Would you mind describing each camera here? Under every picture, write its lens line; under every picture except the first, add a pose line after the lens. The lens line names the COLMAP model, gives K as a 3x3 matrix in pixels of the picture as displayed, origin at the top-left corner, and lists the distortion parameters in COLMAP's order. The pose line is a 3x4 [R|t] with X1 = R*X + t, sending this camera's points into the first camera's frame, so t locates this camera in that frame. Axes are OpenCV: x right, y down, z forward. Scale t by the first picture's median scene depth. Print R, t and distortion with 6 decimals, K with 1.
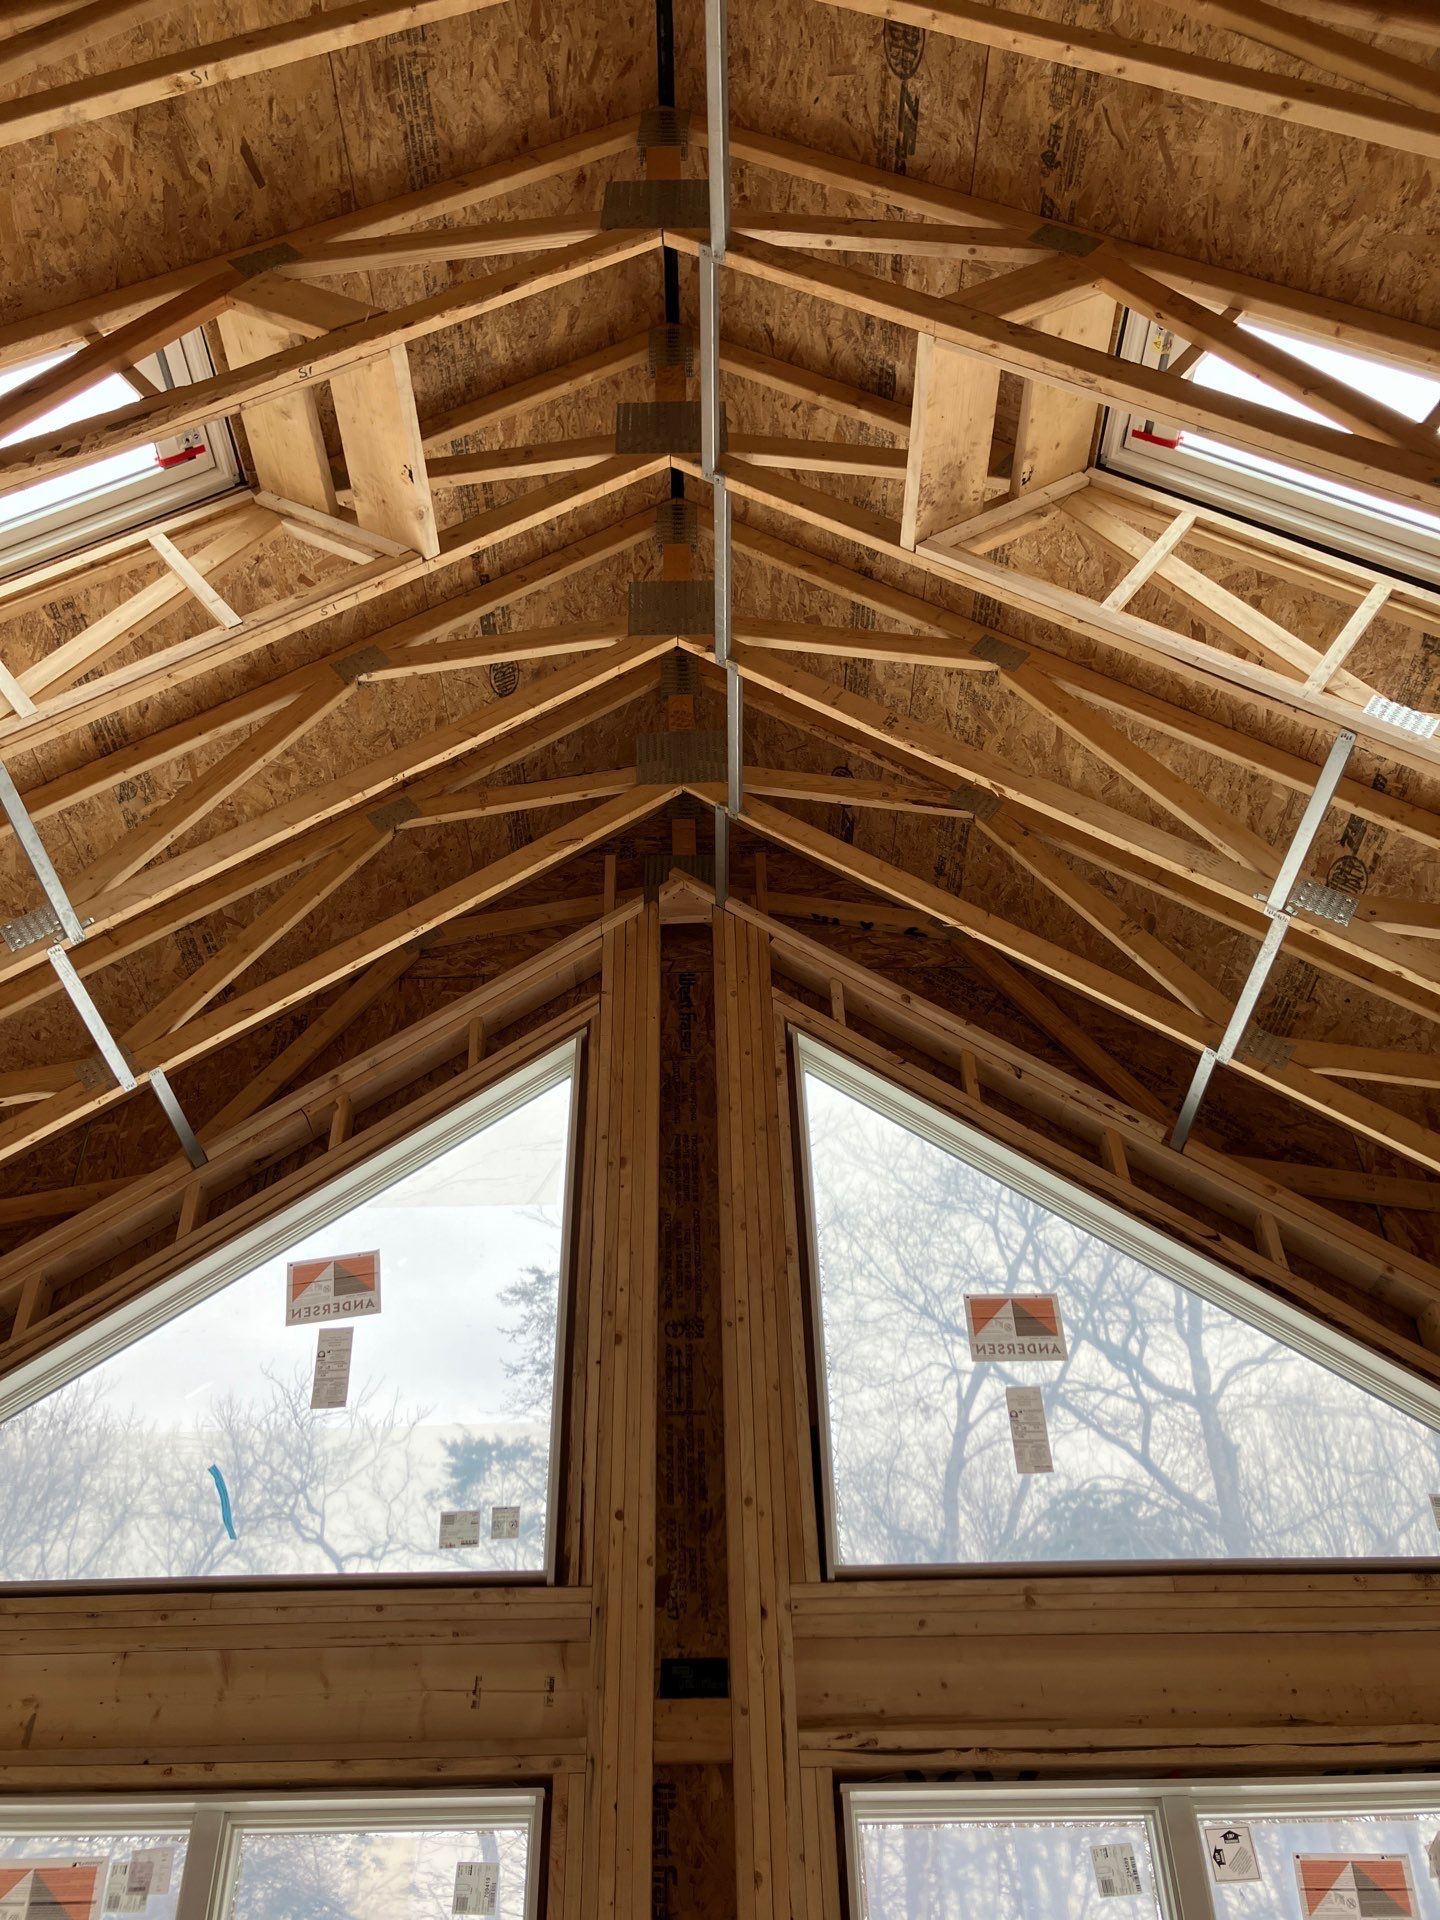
lens RADIAL K [[1575.7, 0, 705.0], [0, 1575.7, 953.2], [0, 0, 1]] dist [0.049618, -0.060182]
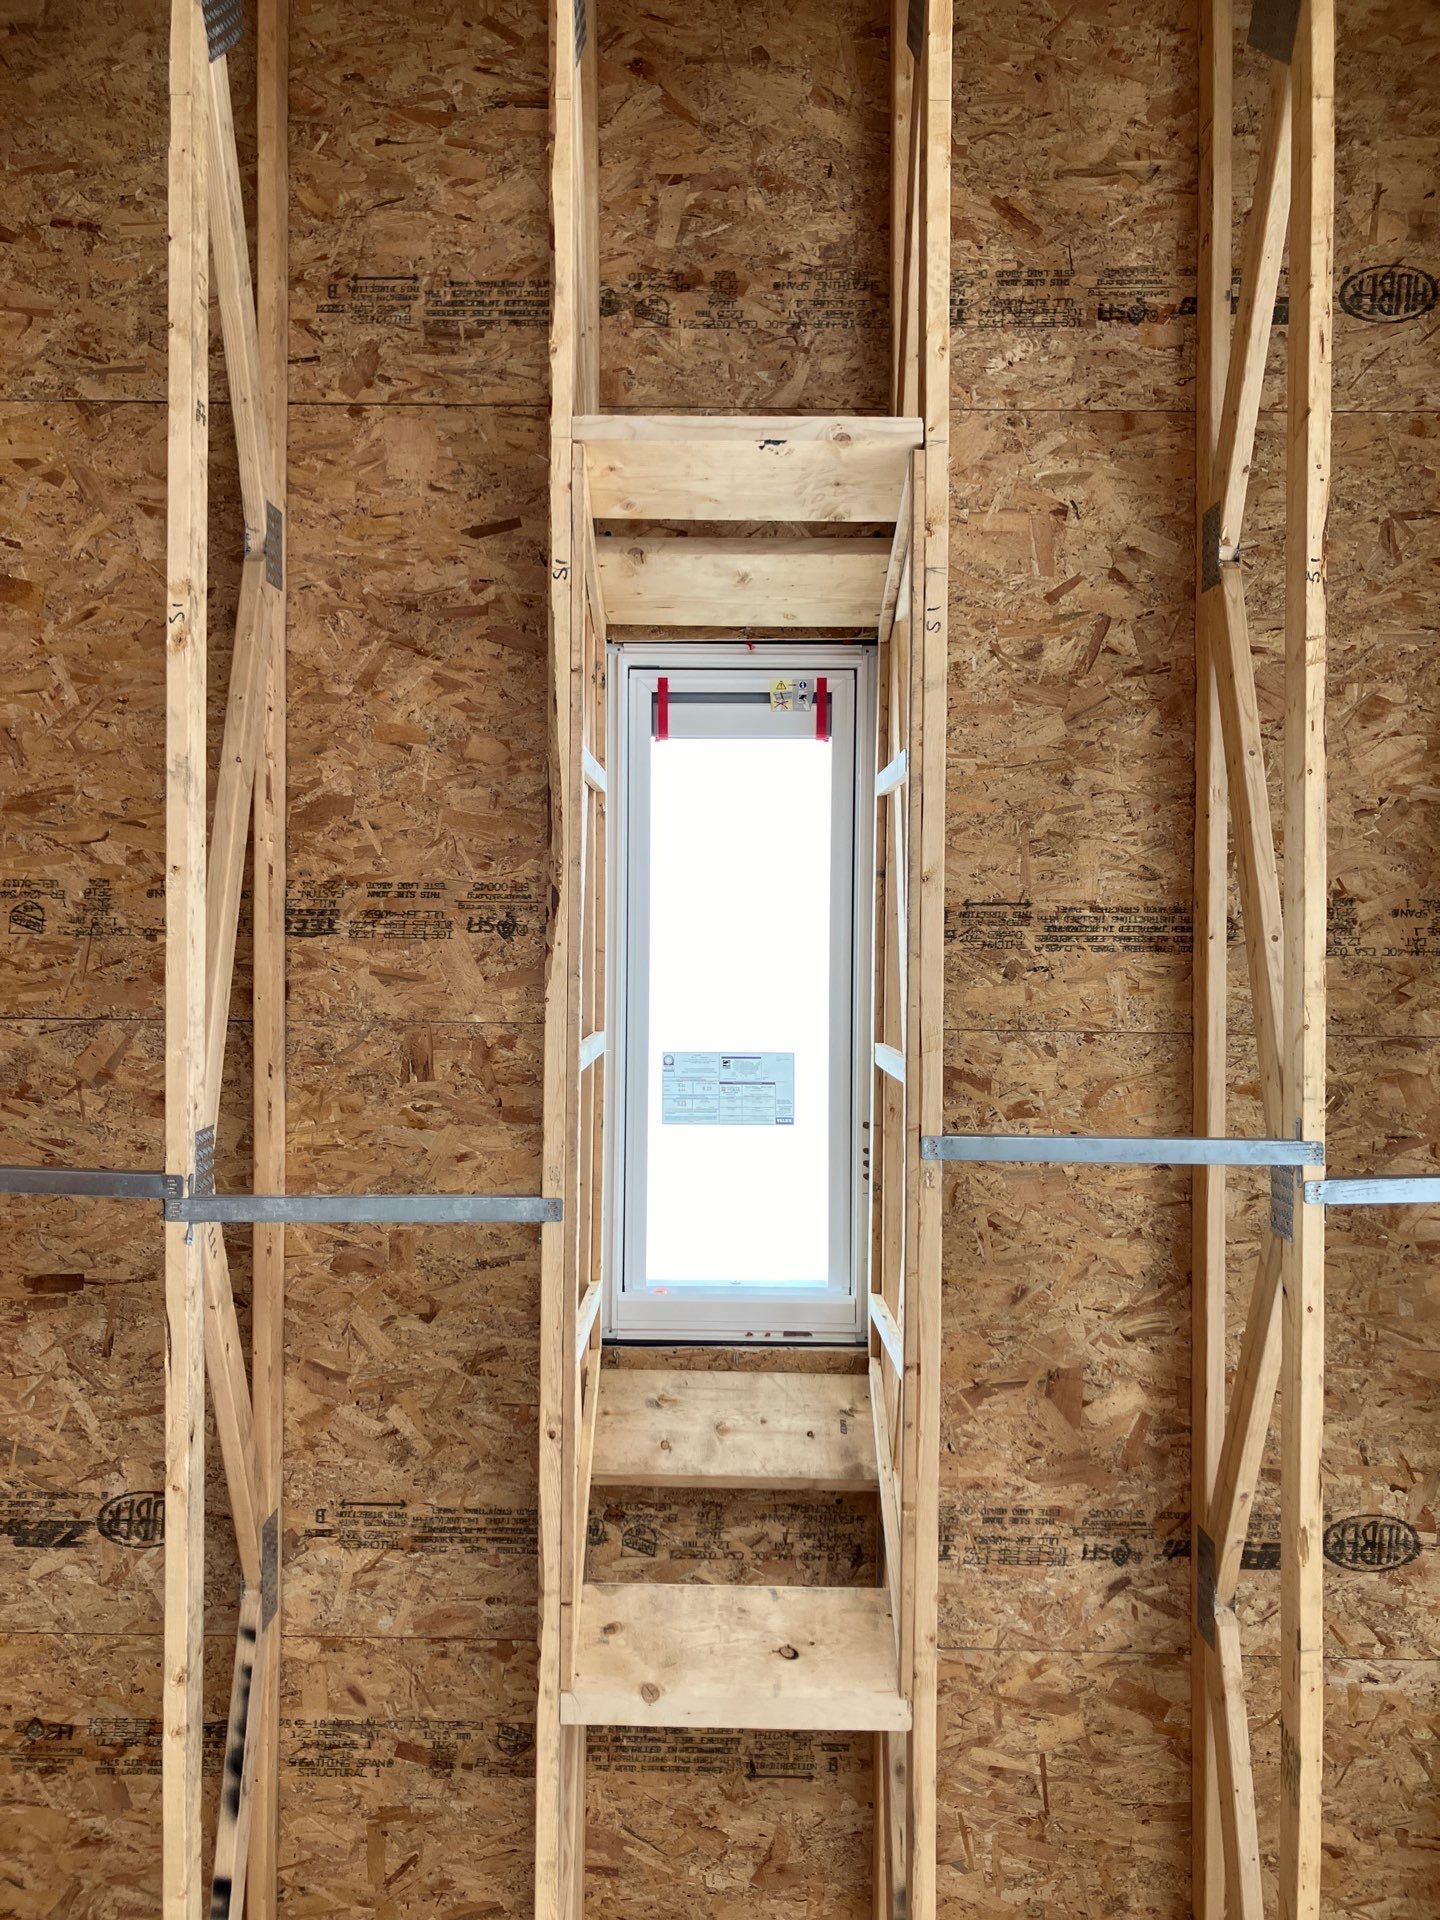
lens RADIAL K [[1575.7, 0, 719.0], [0, 1575.7, 946.1], [0, 0, 1]] dist [0.049618, -0.060182]
pose [[0.015229, -0.790811, -0.611870, 0.045617], [0.638268, 0.478732, -0.602851, 0.155061], [0.769663, -0.381356, 0.512041, 0.451618]]
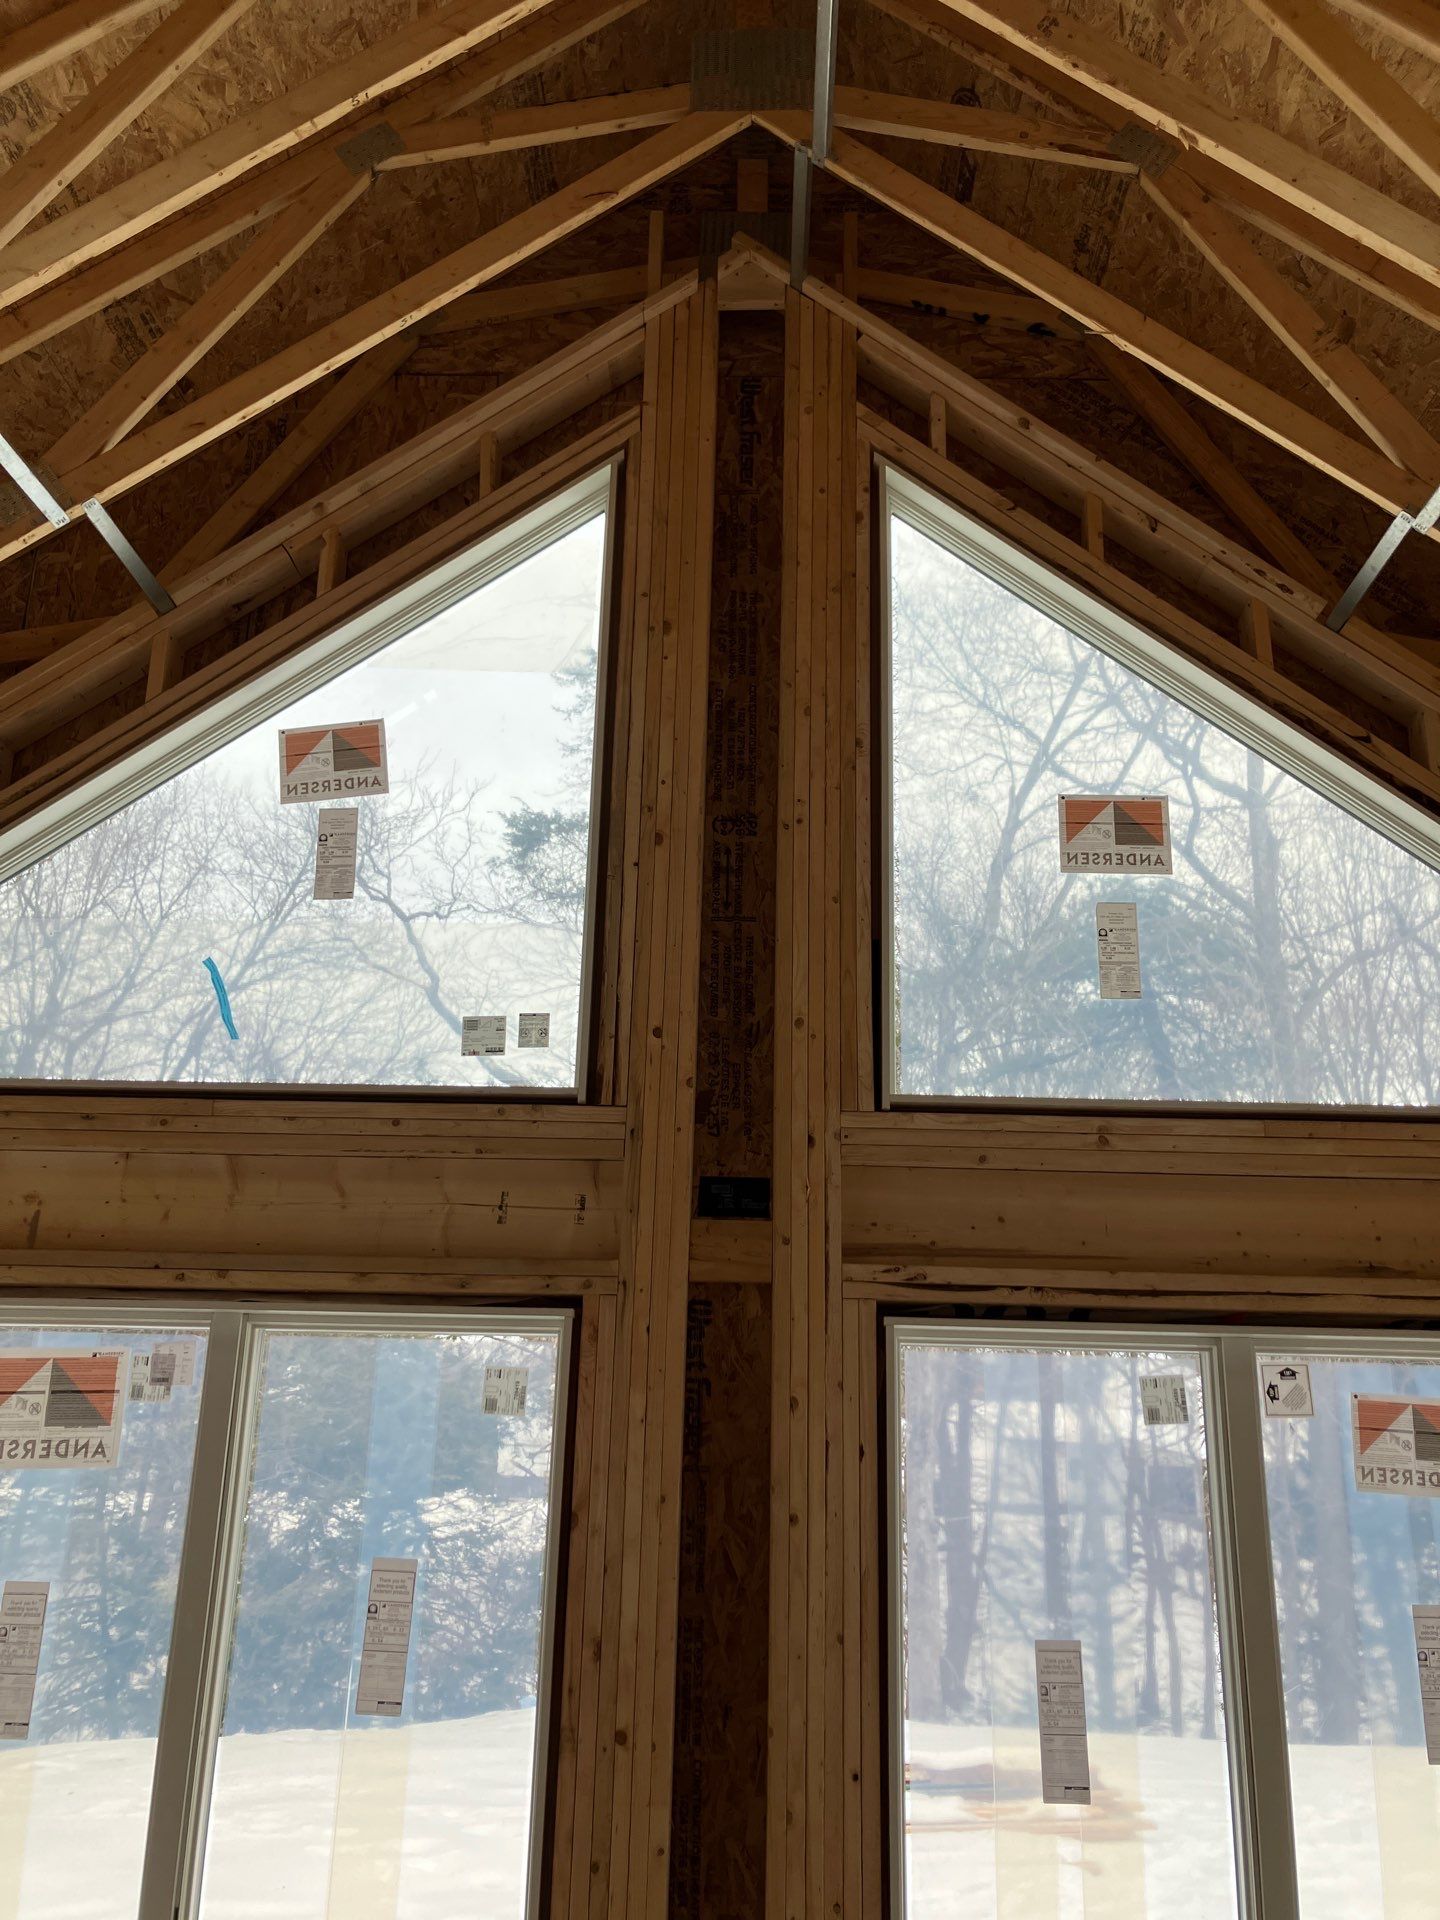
lens RADIAL K [[1575.7, 0, 726.0], [0, 1575.7, 952.3], [0, 0, 1]] dist [0.049618, -0.060182]
pose [[0.999295, 0.033708, -0.016510, -0.000975], [-0.024805, 0.923194, 0.383533, -0.031477], [0.028170, -0.382853, 0.923380, 0.167095]]
